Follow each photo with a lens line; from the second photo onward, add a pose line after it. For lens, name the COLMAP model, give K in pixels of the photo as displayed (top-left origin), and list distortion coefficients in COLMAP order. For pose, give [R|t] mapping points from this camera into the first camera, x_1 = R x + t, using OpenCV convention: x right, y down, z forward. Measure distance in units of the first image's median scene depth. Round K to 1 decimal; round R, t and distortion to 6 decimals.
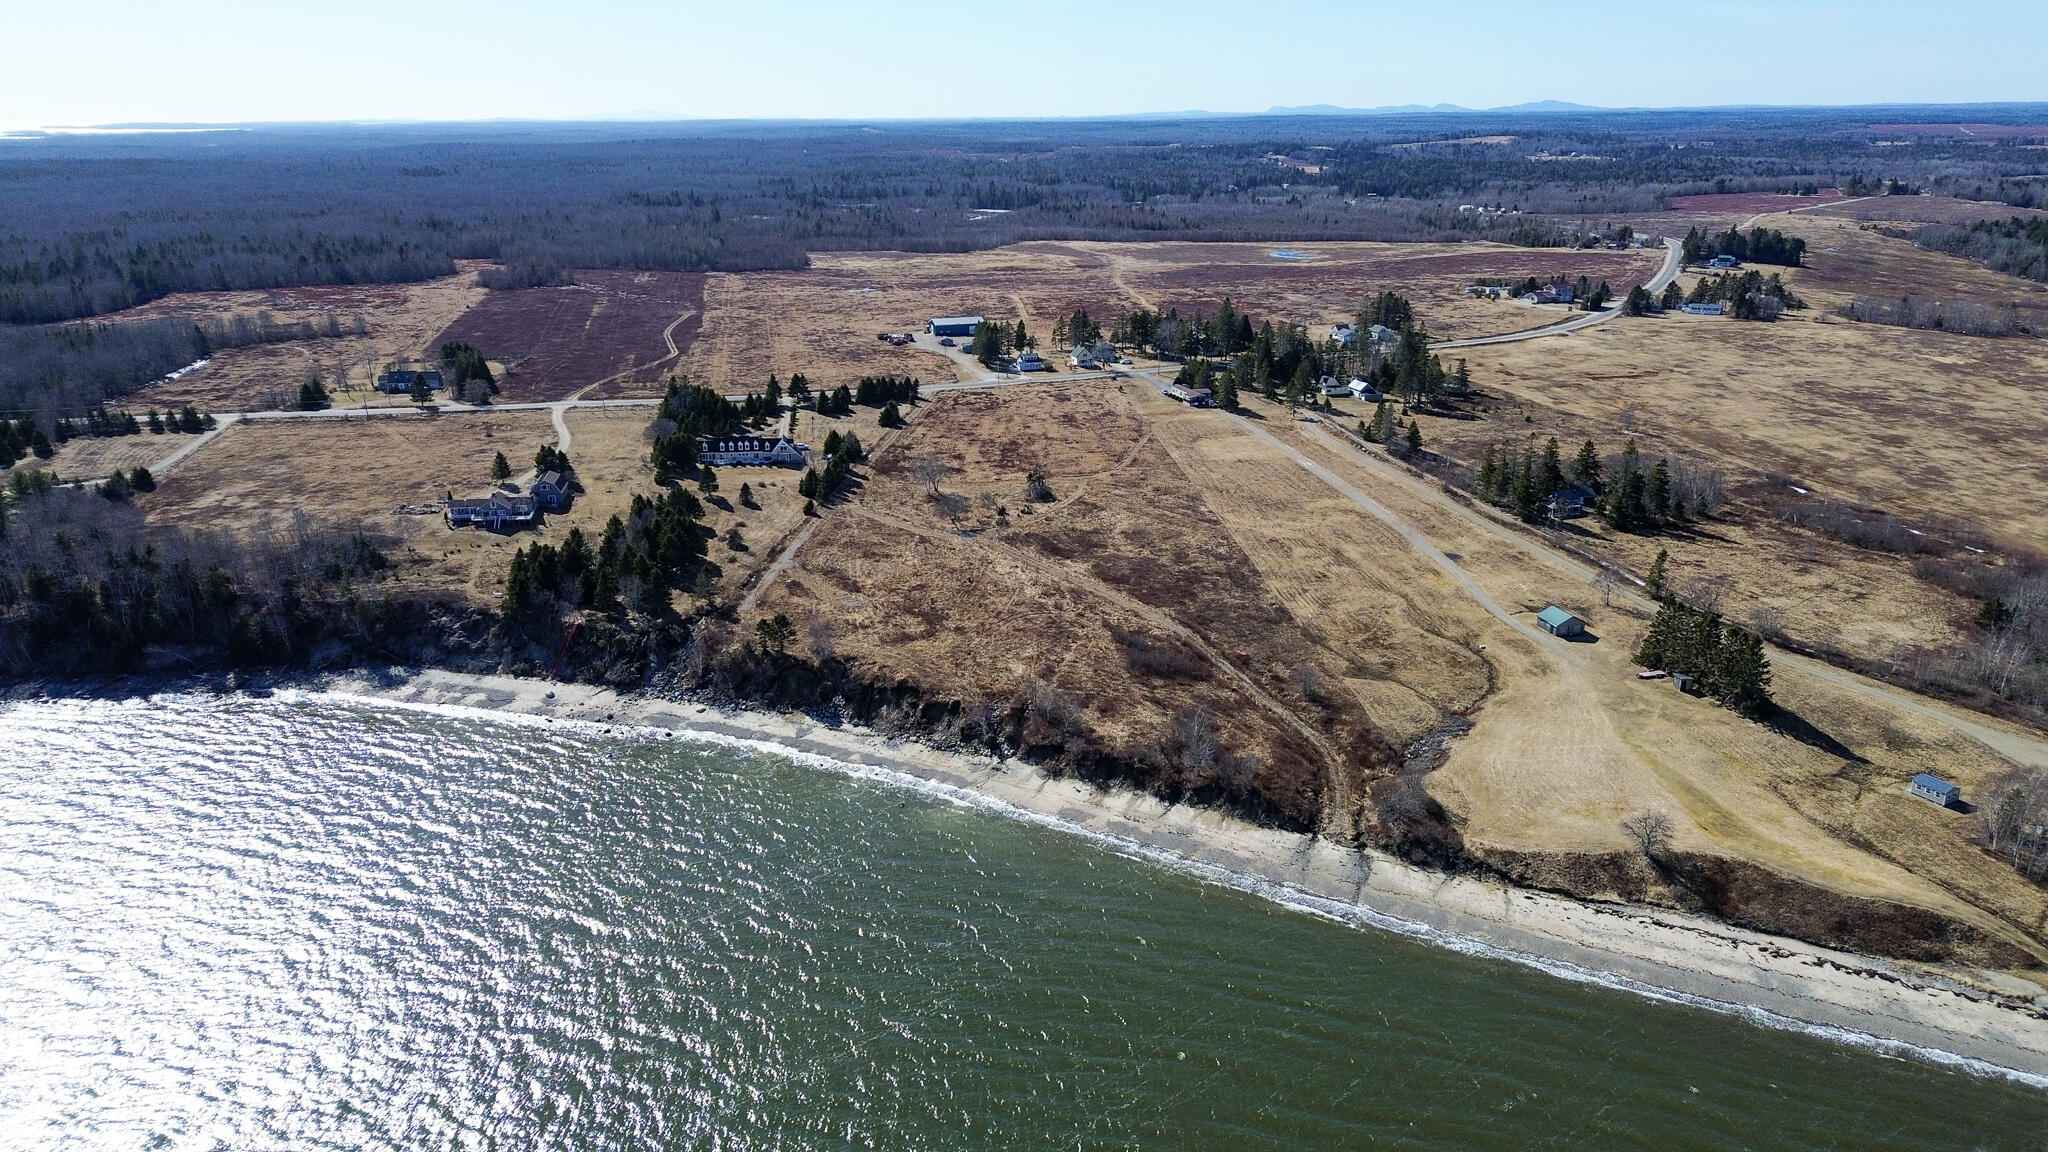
lens RADIAL K [[1437.2, 0, 1024.0], [0, 1437.2, 576.0], [0, 0, 1]] dist [0.077493, -0.001335]
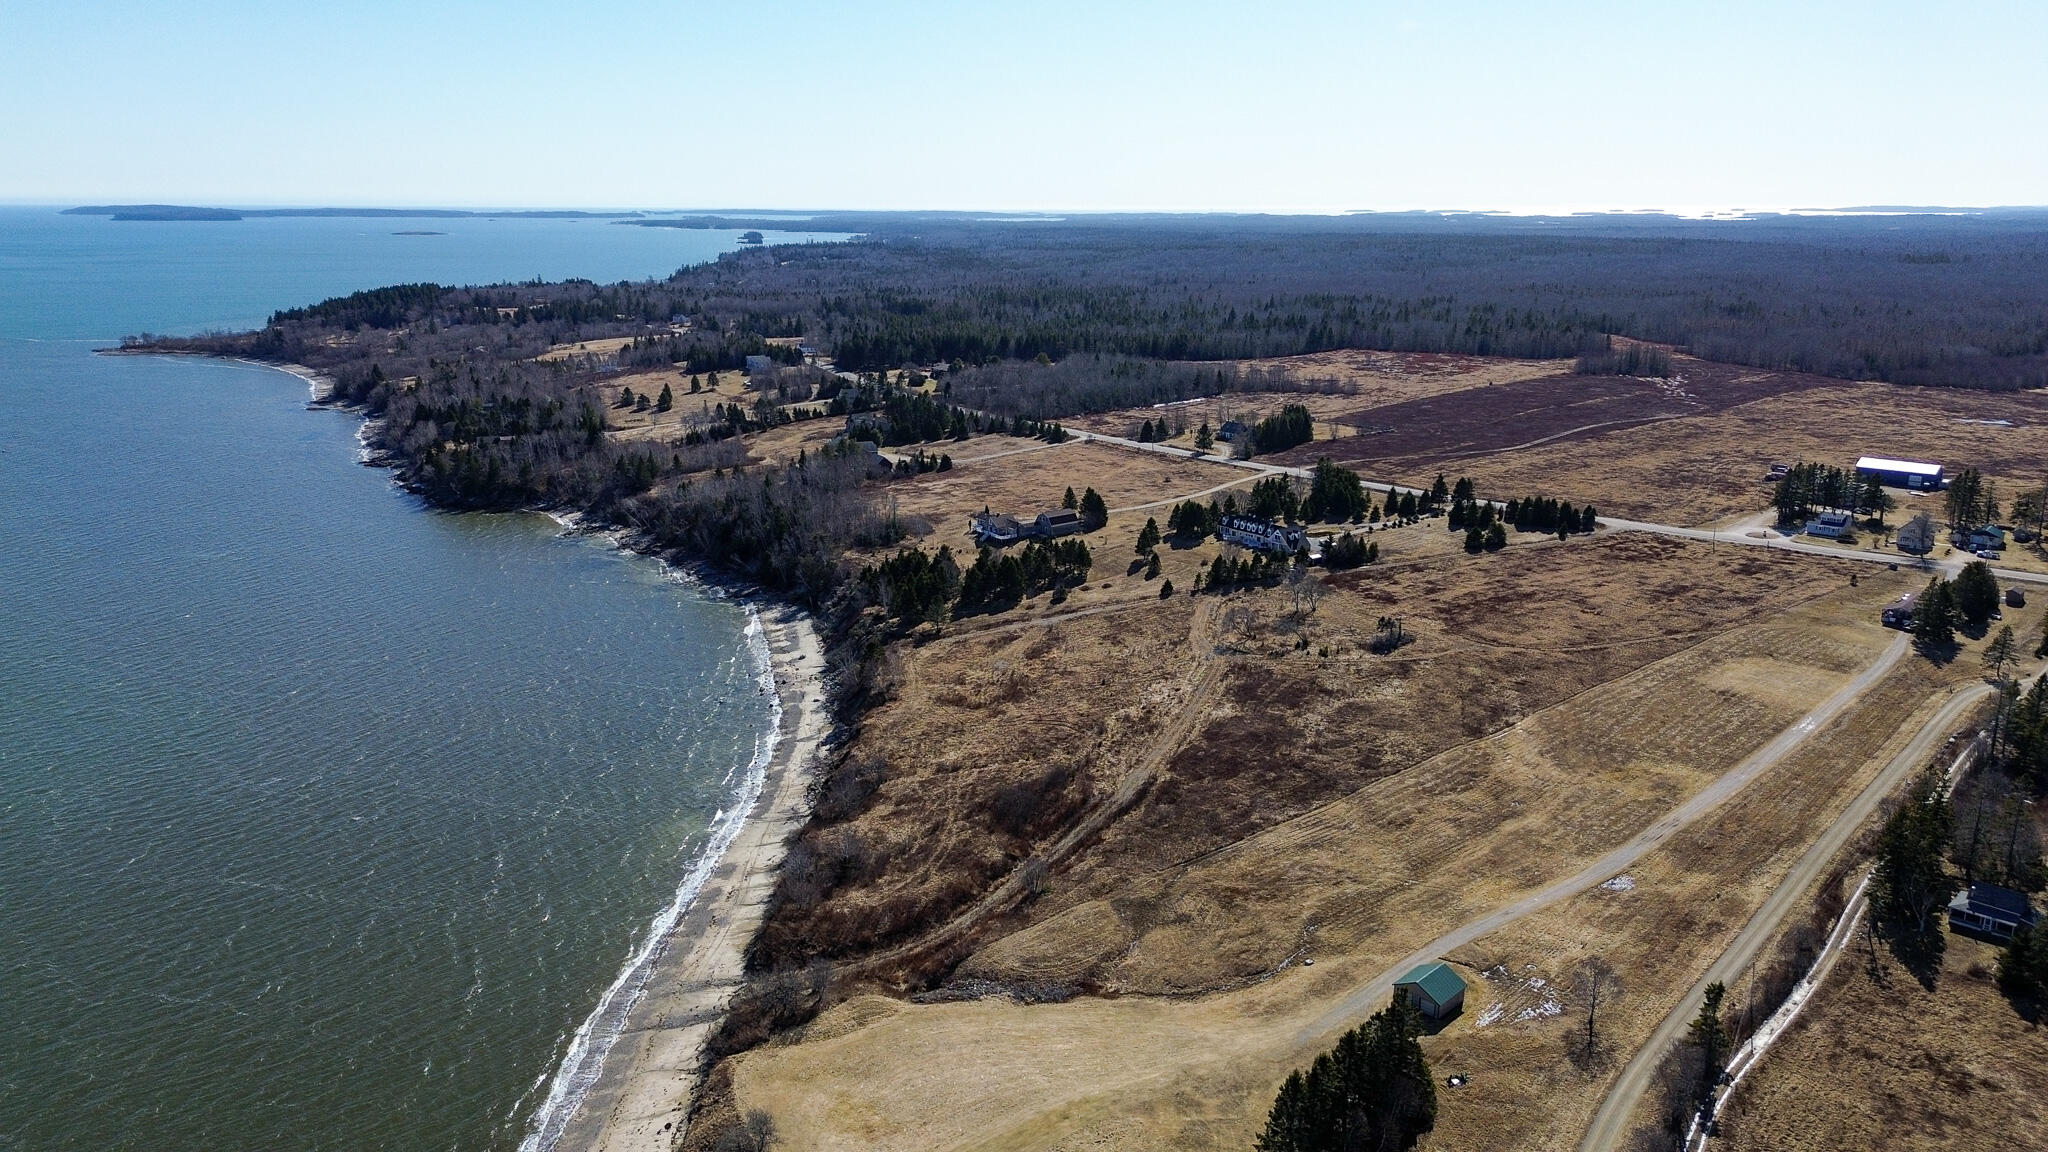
lens RADIAL K [[1437.2, 0, 1024.0], [0, 1437.2, 576.0], [0, 0, 1]] dist [0.077493, -0.001335]
pose [[0.481240, 0.223649, -0.847579, 0.828391], [-0.261996, 0.959405, 0.104400, -0.170630], [0.836521, 0.171820, 0.520299, 0.518711]]
